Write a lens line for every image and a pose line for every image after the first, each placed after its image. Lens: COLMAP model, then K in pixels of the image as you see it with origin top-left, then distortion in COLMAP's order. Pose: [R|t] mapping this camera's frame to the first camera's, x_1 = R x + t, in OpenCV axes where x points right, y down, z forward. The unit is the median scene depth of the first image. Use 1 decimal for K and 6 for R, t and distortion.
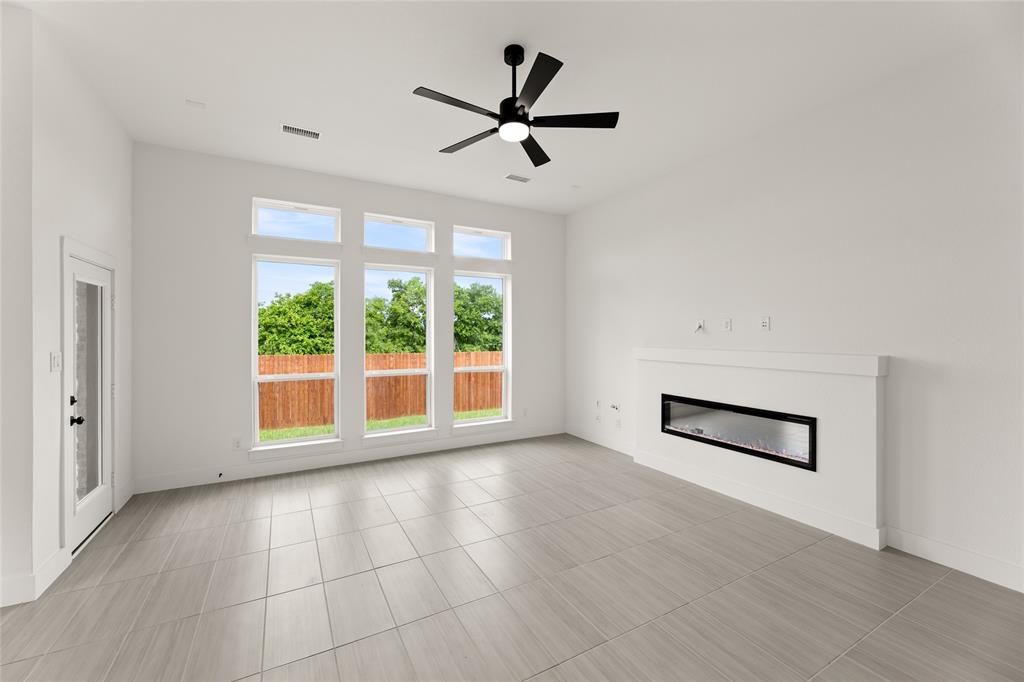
lens RADIAL K [[413.7, 0, 518.2], [0, 413.7, 337.0], [0, 0, 1]] dist [-0.000431, 0.000478]
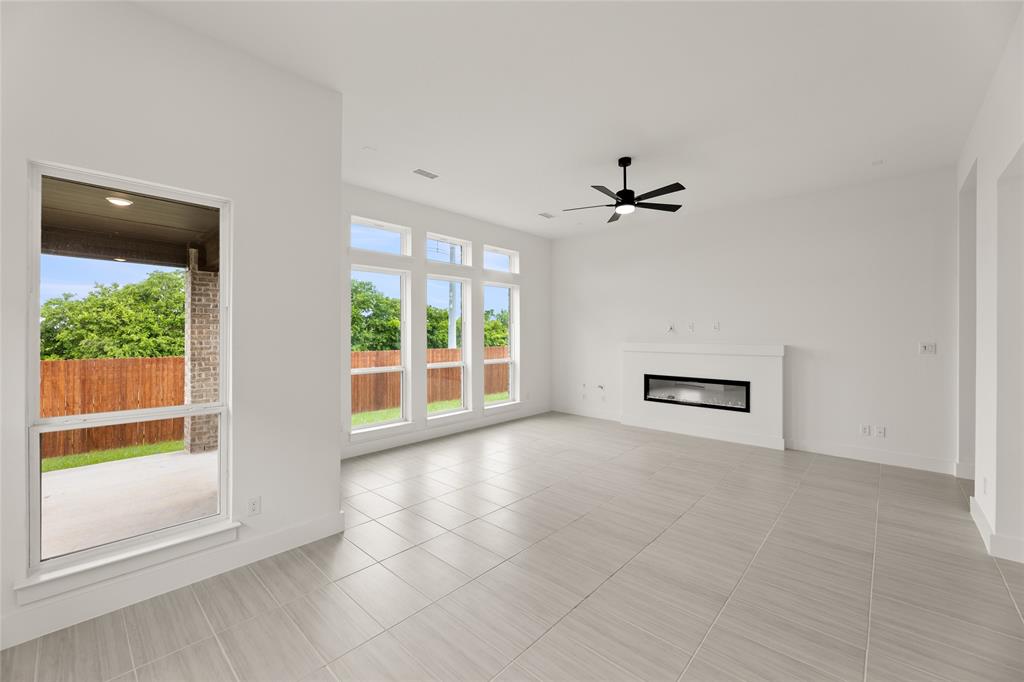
lens RADIAL K [[413.7, 0, 515.1], [0, 413.7, 338.2], [0, 0, 1]] dist [-0.000431, 0.000478]
pose [[0.947117, -0.004800, 0.320854, -0.381718], [0.002499, 0.999968, 0.007583, -0.001069], [-0.320880, -0.006380, 0.947098, -0.161969]]
